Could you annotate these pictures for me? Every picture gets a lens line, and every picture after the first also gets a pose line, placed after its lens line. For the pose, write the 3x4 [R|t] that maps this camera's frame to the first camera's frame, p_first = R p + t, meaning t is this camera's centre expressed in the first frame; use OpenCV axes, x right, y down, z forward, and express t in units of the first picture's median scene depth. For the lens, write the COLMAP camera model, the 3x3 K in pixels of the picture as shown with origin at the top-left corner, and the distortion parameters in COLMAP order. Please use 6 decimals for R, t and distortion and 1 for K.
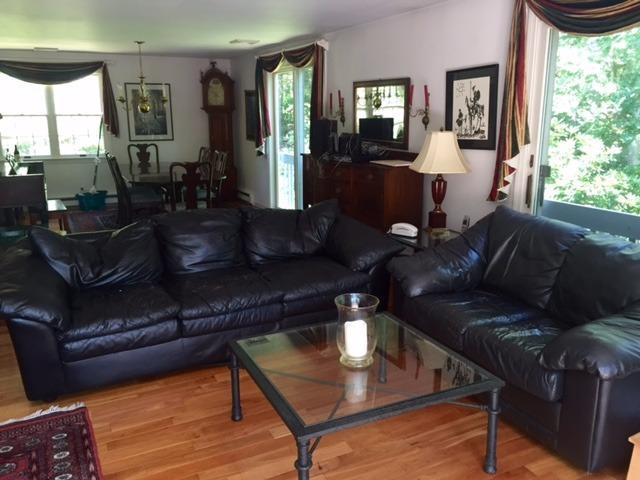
lens RADIAL K [[561.9, 0, 320.7], [0, 561.9, 238.5], [0, 0, 1]] dist [0.069654, 0.001011]
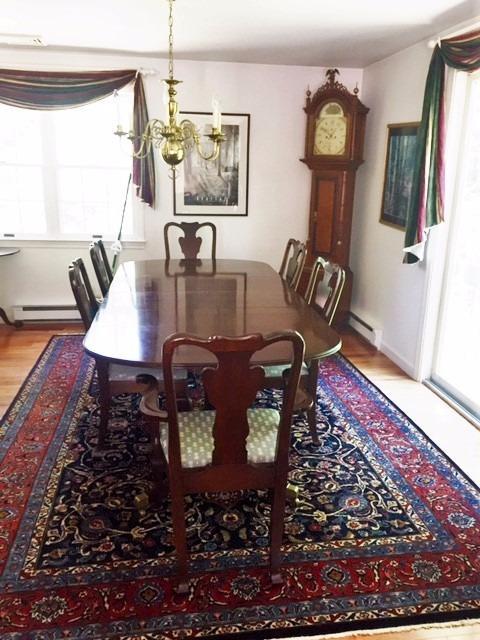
lens RADIAL K [[561.9, 0, 242.9], [0, 561.9, 321.7], [0, 0, 1]] dist [0.069654, 0.001011]
pose [[0.952147, 0.107187, -0.286230, -0.095416], [-0.094981, 0.993889, 0.056235, -0.105215], [0.290508, -0.026357, 0.956509, 0.479085]]
